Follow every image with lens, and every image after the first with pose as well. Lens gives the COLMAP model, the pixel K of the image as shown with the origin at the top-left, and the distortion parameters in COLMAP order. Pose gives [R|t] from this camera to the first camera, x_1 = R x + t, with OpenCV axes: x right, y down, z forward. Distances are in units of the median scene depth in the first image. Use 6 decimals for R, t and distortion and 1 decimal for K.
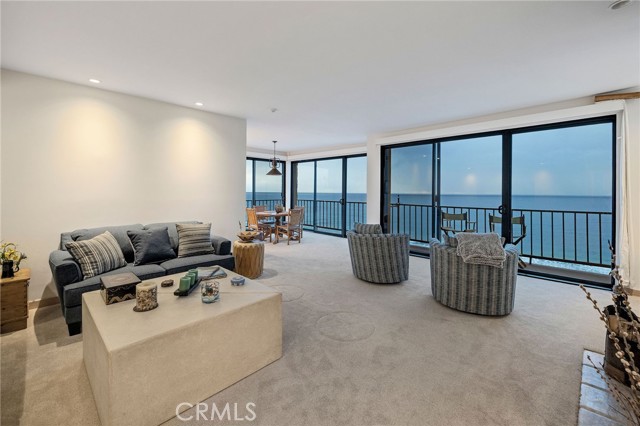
lens RADIAL K [[271.5, 0, 324.8], [0, 271.5, 192.4], [0, 0, 1]] dist [-0.003322, 0.000166]
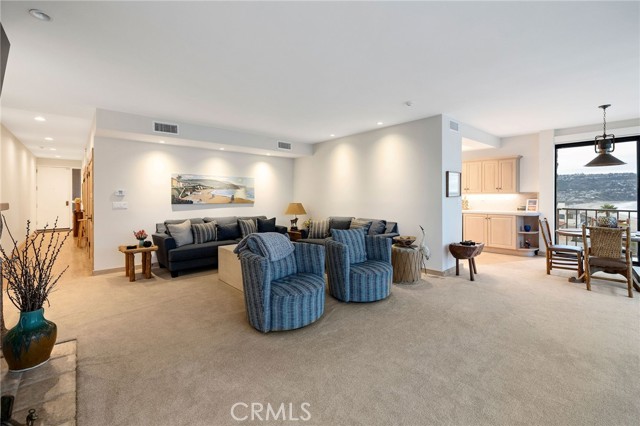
lens RADIAL K [[271.5, 0, 315.4], [0, 271.5, 197.9], [0, 0, 1]] dist [-0.003322, 0.000166]
pose [[-0.080596, -0.006163, -0.996728, 0.630522], [-0.000584, 0.999981, -0.006135, 0.011449], [0.996747, 0.000088, -0.080598, 0.659775]]
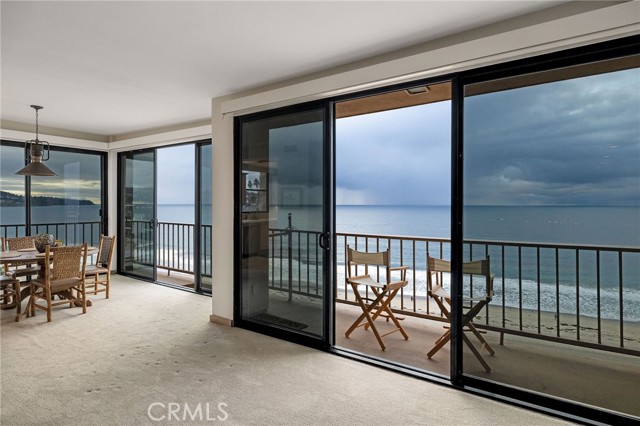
lens RADIAL K [[358.4, 0, 326.3], [0, 358.4, 205.5], [0, 0, 1]] dist [-0.001467, 0.000749]
pose [[0.984799, -0.006710, 0.173569, 0.324816], [0.005961, 0.999971, 0.004840, -0.013713], [-0.173597, -0.003732, 0.984810, 0.404290]]
